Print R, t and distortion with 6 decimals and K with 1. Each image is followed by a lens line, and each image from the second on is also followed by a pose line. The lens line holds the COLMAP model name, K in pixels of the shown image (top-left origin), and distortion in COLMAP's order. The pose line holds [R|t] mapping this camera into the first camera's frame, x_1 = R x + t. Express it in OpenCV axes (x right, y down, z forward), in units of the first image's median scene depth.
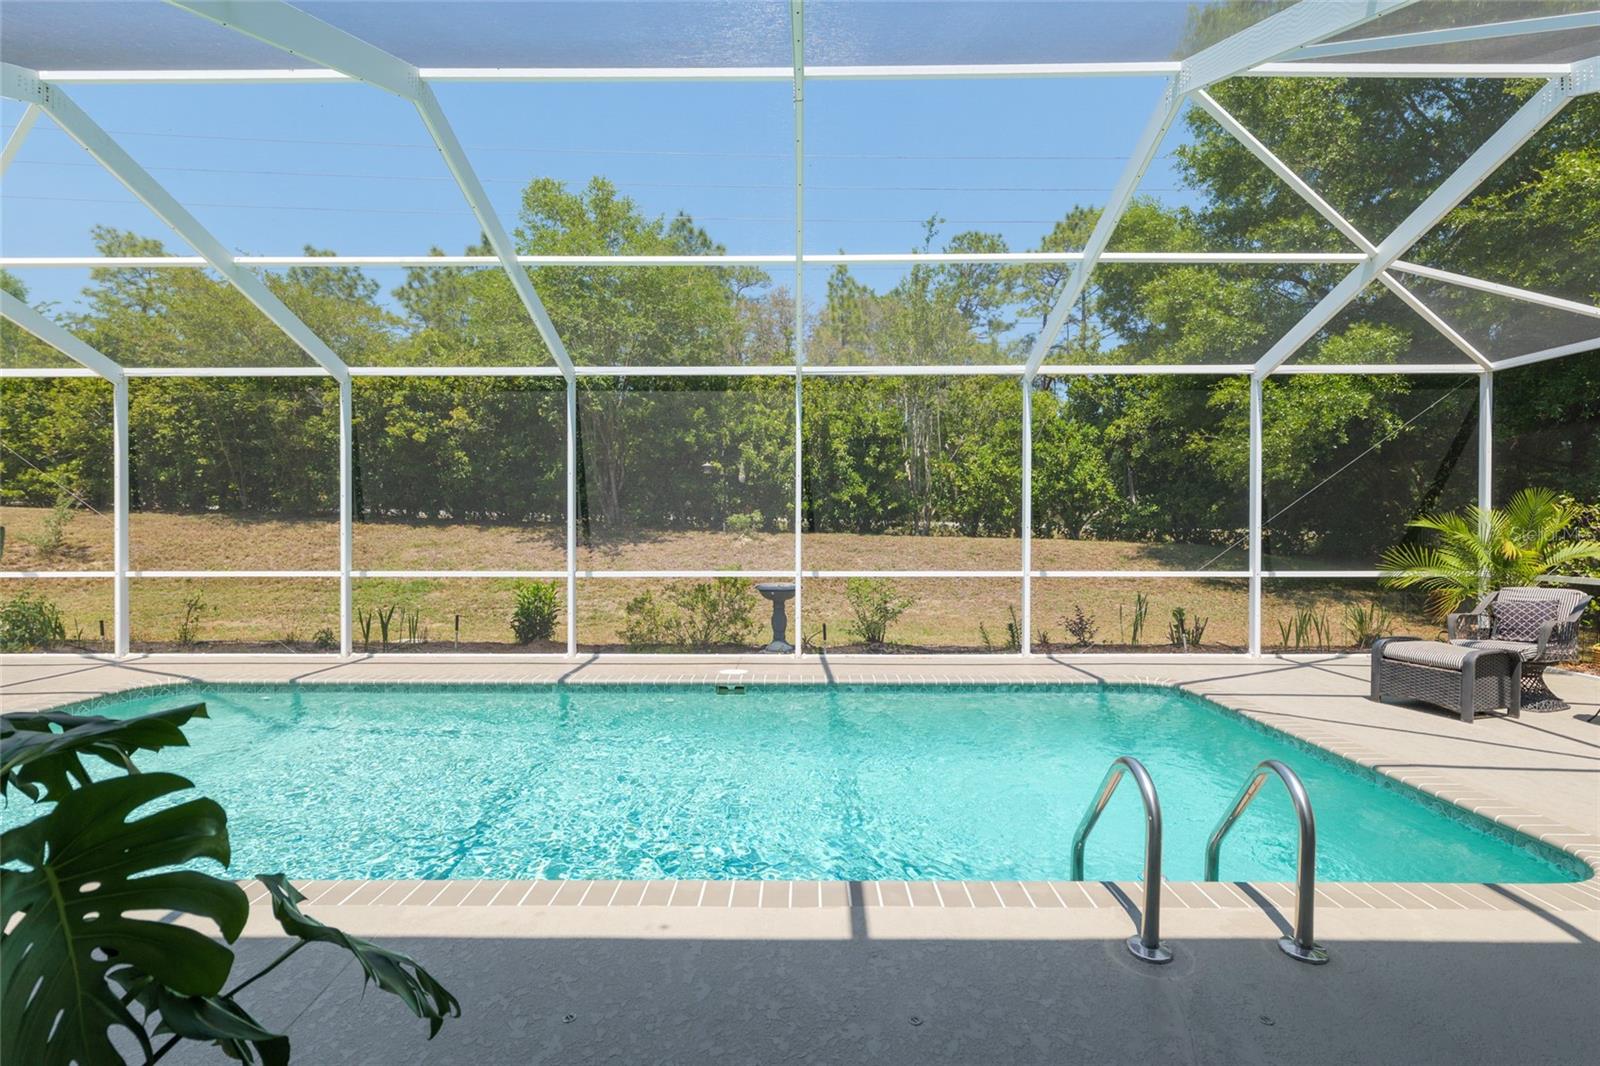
lens RADIAL K [[733.9, 0, 810.9], [0, 733.9, 533.1], [0, 0, 1]] dist [0.002720, -0.000192]
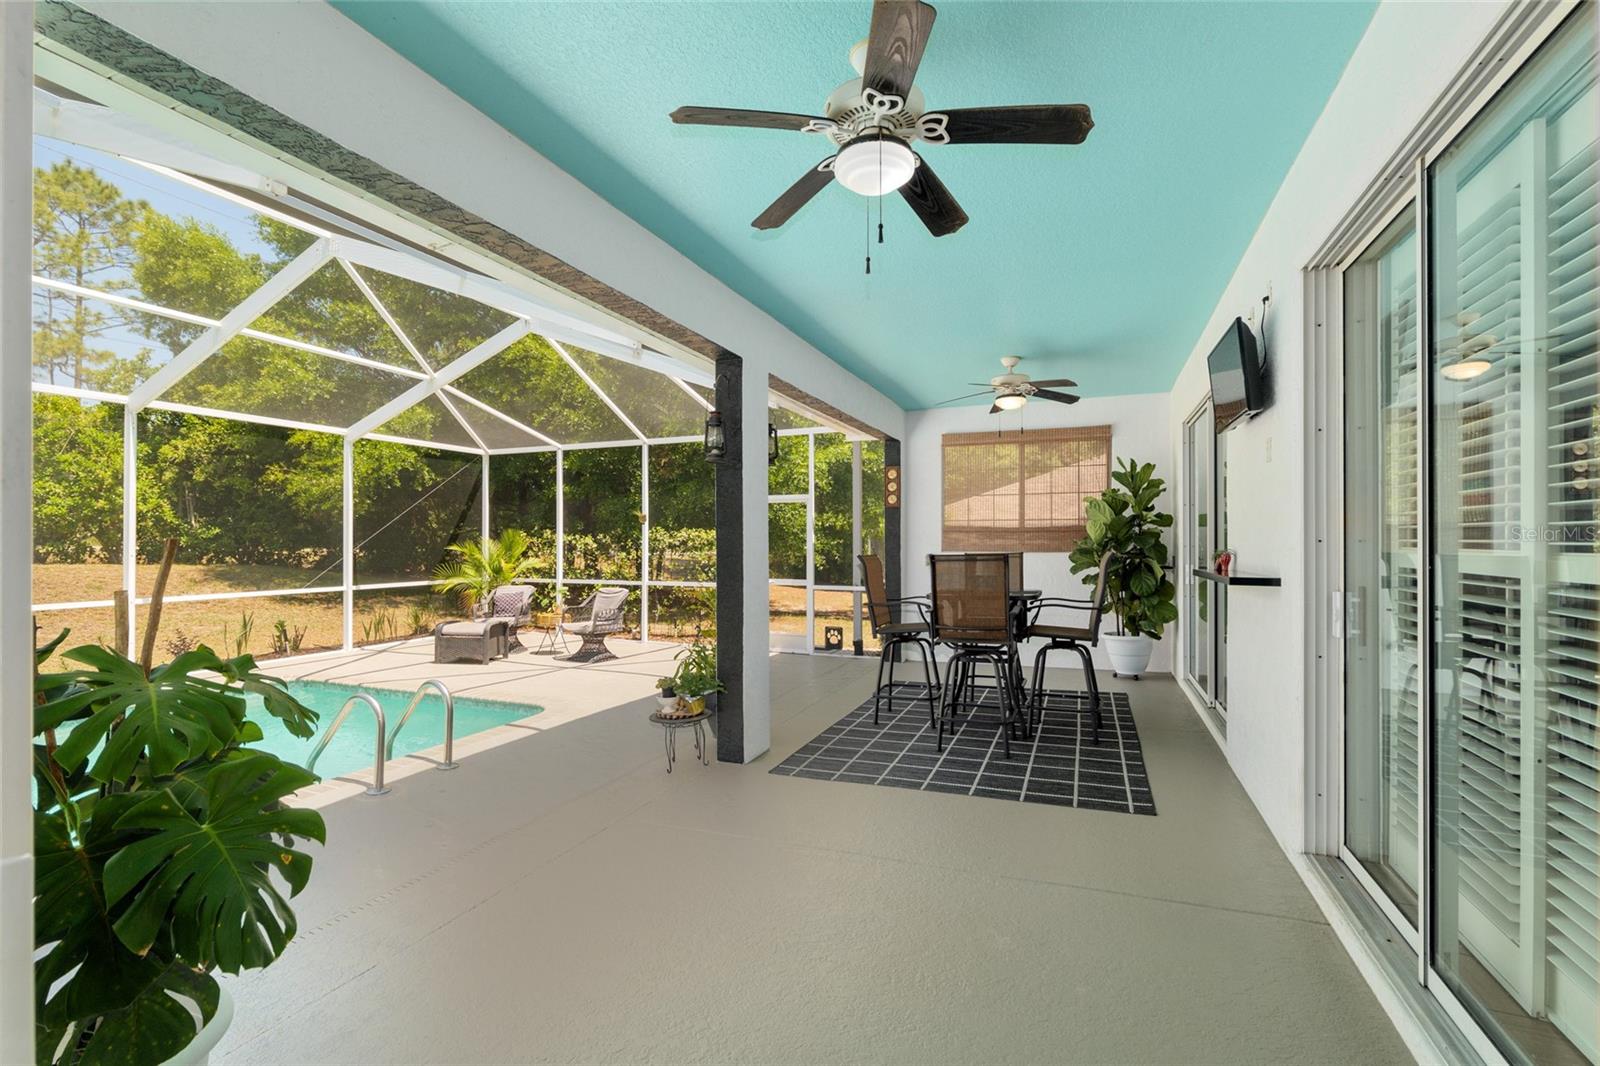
lens RADIAL K [[701.8, 0, 807.0], [0, 701.8, 539.8], [0, 0, 1]] dist [-0.004399, 0.000490]
pose [[0.364041, 0.001578, 0.931382, -0.258364], [0.010119, 0.999933, -0.005649, -0.014661], [-0.931328, 0.011481, 0.364001, -0.215258]]
